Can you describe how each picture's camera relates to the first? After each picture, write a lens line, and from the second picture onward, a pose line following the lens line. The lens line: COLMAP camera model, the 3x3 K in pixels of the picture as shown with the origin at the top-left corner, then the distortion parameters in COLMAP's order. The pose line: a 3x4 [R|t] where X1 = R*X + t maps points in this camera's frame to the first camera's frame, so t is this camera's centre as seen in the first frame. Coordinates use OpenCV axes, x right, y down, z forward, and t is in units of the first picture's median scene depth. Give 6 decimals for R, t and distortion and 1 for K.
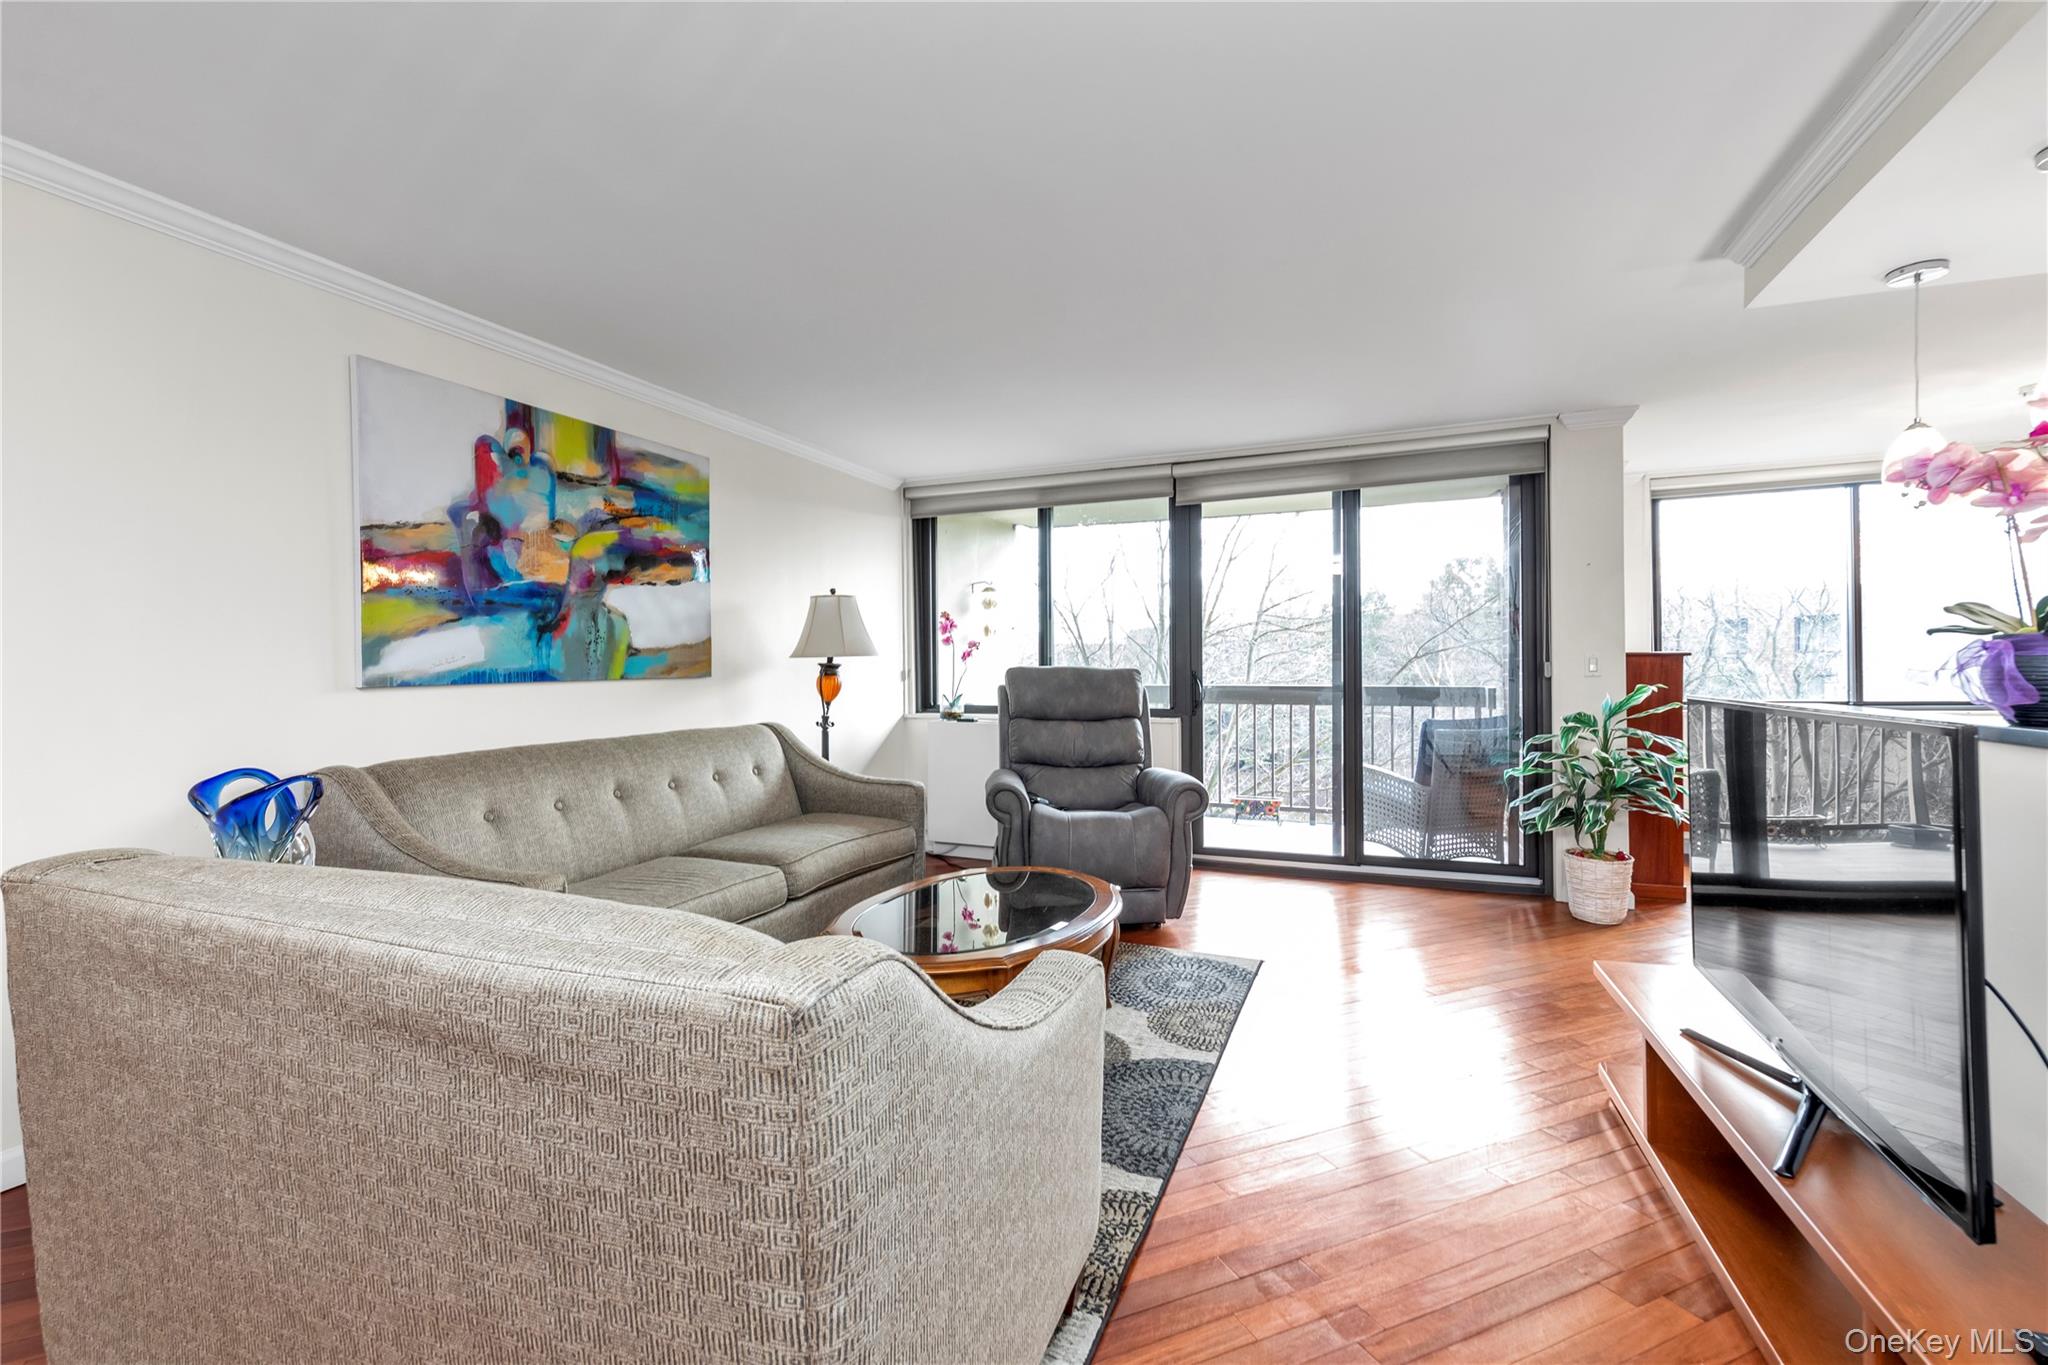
lens RADIAL K [[870.1, 0, 1024.0], [0, 870.1, 682.5], [0, 0, 1]] dist [-0.000847, -0.000157]
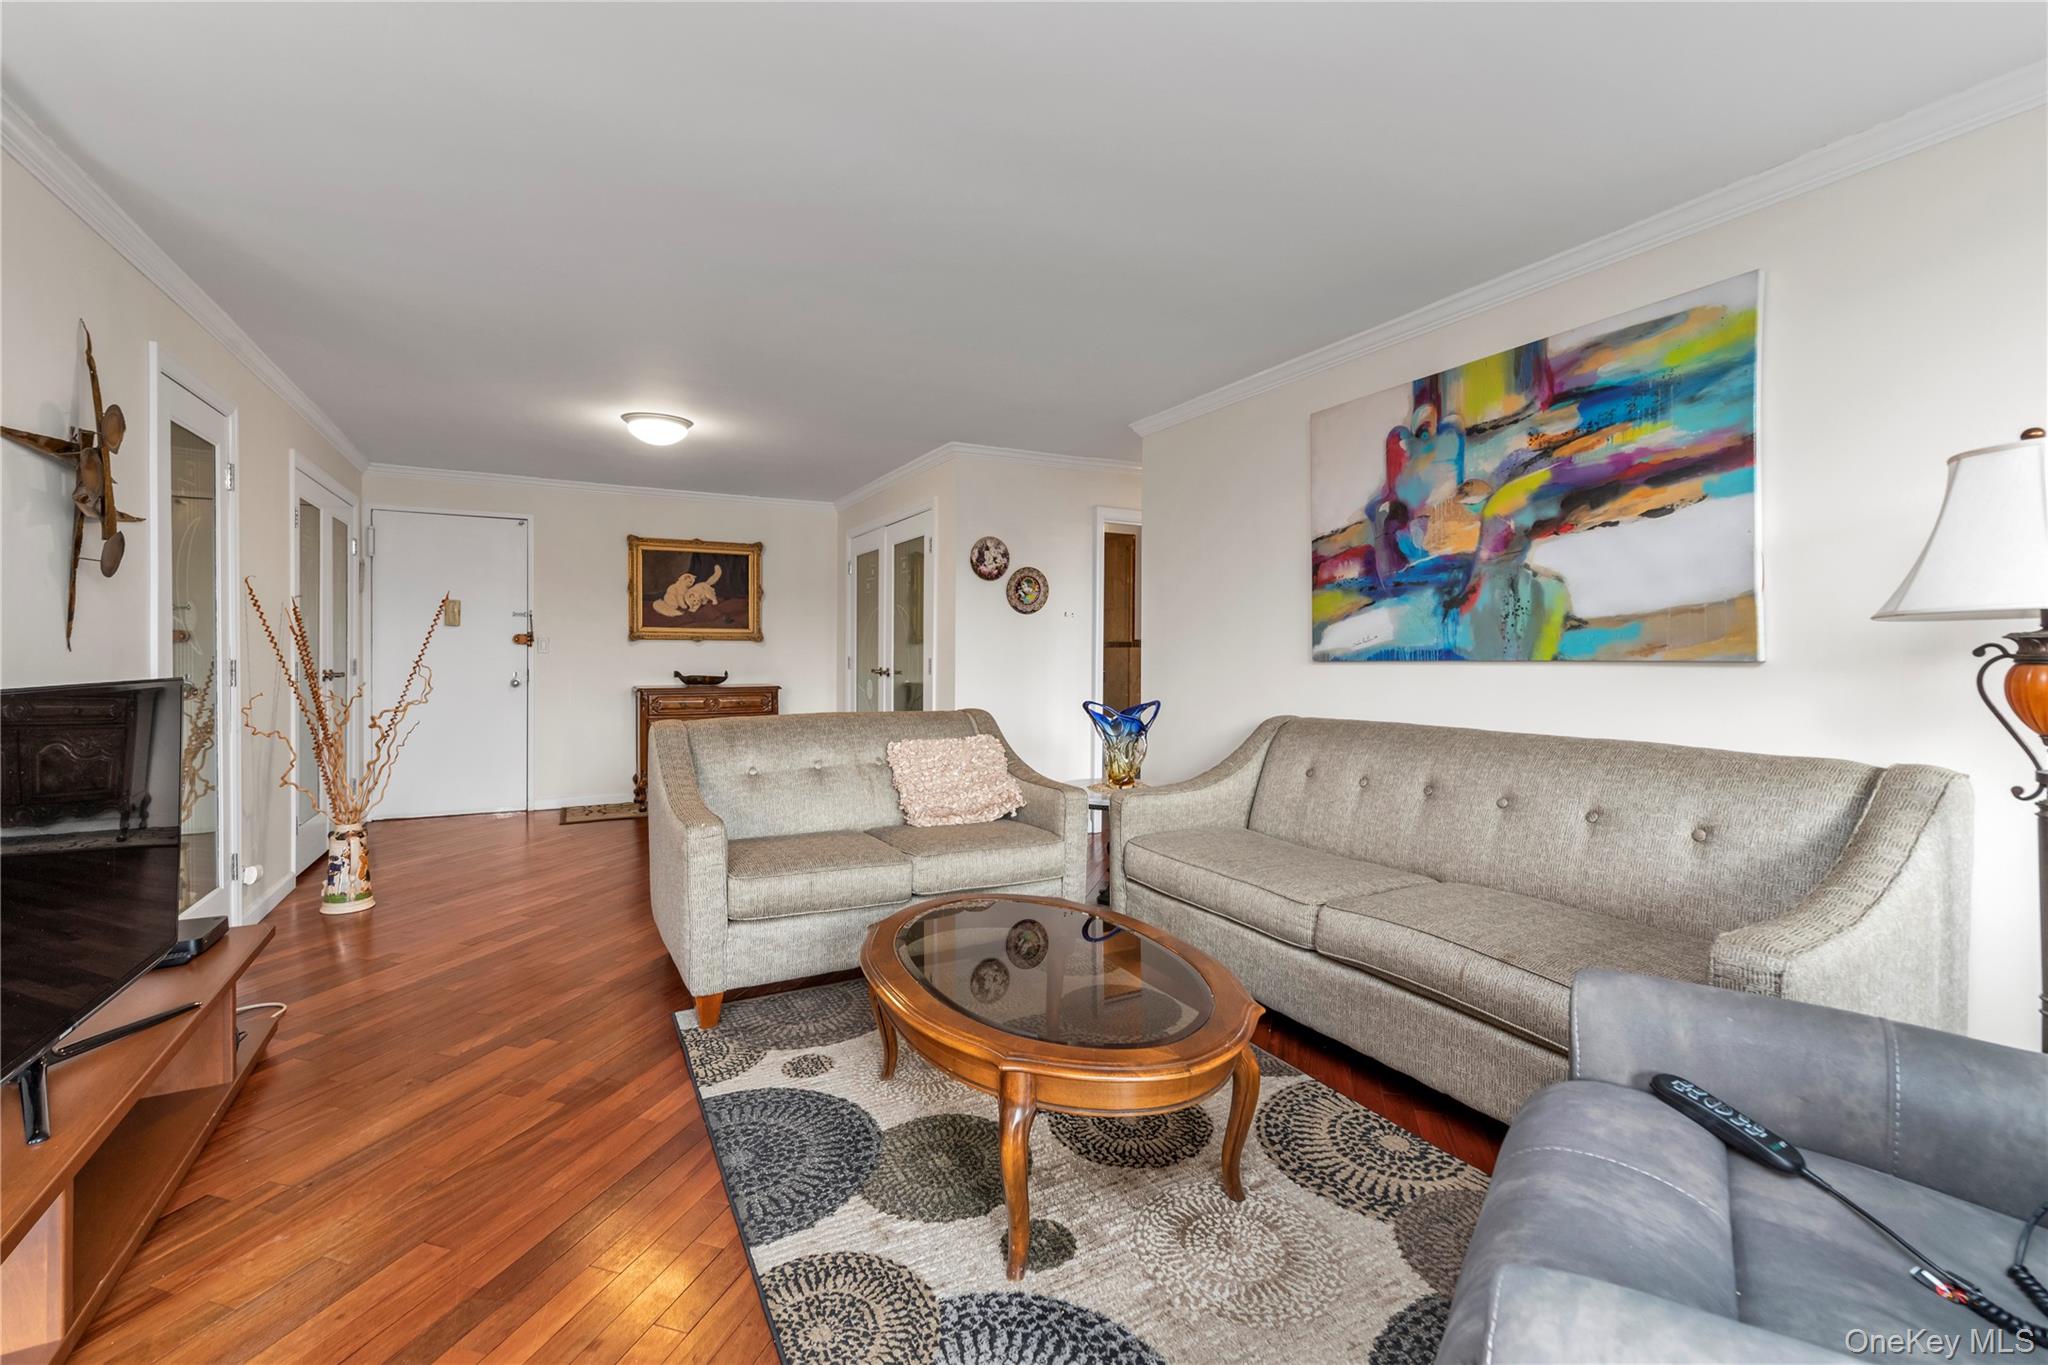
lens RADIAL K [[880.9, 0, 1020.8], [0, 880.9, 664.3], [0, 0, 1]] dist [0.001594, -0.000570]
pose [[-0.636683, 0.020084, -0.770864, 0.469815], [-0.006931, 0.999471, 0.031765, -0.023746], [0.771094, 0.025567, -0.636207, 1.238110]]
